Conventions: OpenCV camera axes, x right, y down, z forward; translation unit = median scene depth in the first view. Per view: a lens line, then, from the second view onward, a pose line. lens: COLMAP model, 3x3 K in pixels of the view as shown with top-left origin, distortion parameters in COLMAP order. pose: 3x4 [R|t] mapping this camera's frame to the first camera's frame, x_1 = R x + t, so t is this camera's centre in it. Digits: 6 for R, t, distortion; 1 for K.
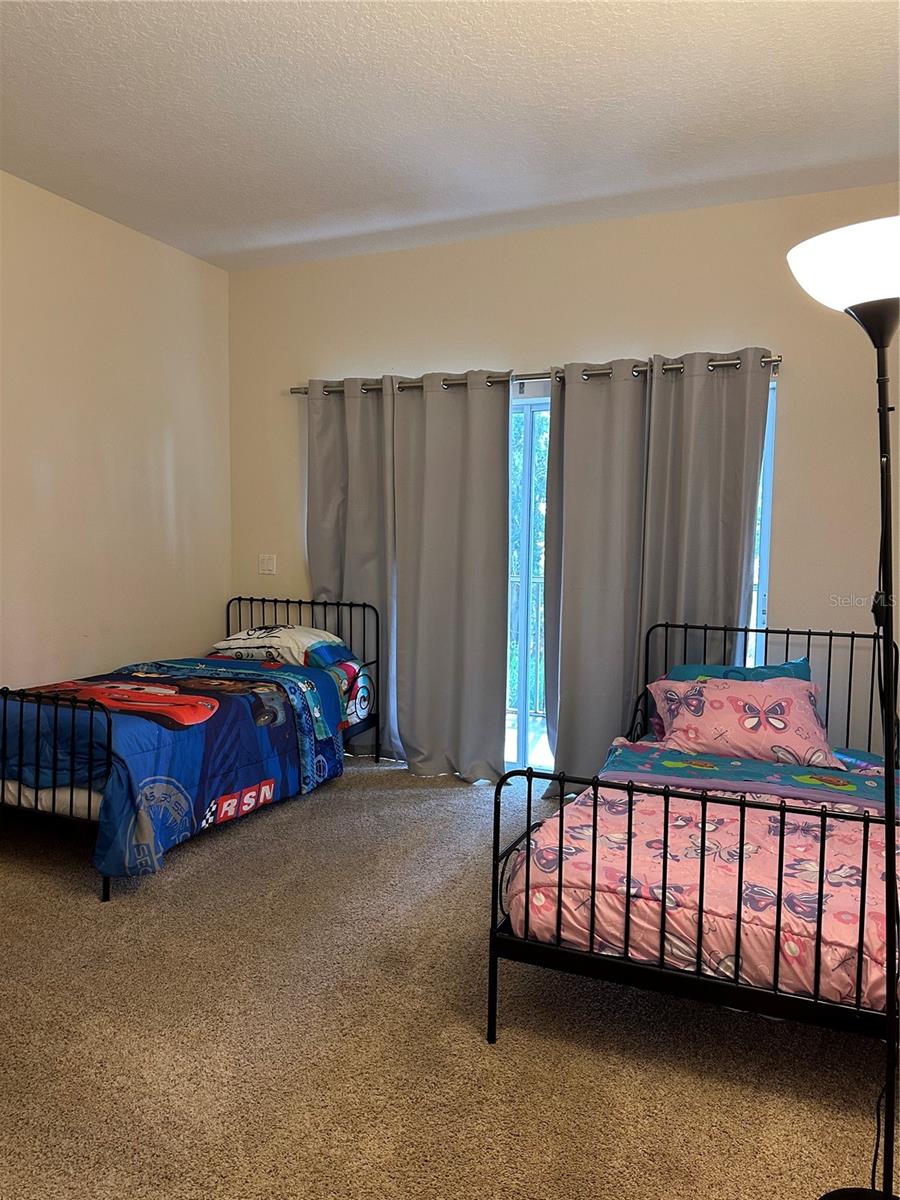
lens RADIAL K [[839.7, 0, 450.0], [0, 839.7, 600.0], [0, 0, 1]] dist [0.227713, -0.460349]
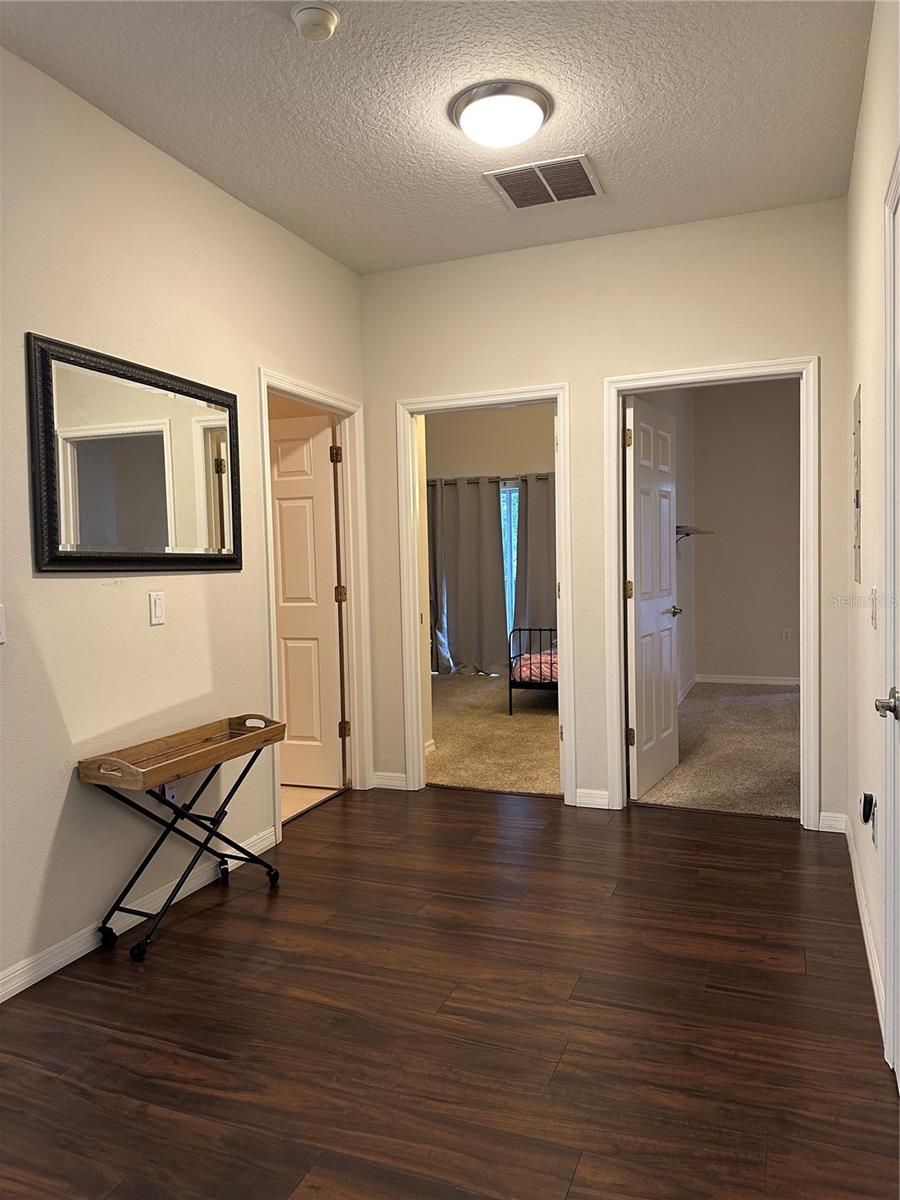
lens RADIAL K [[839.7, 0, 450.0], [0, 839.7, 600.0], [0, 0, 1]] dist [0.227713, -0.460349]
pose [[0.998532, -0.040465, 0.035999, -0.138863], [0.040925, 0.999089, -0.012130, 0.056873], [-0.035476, 0.013586, 0.999278, -1.074002]]
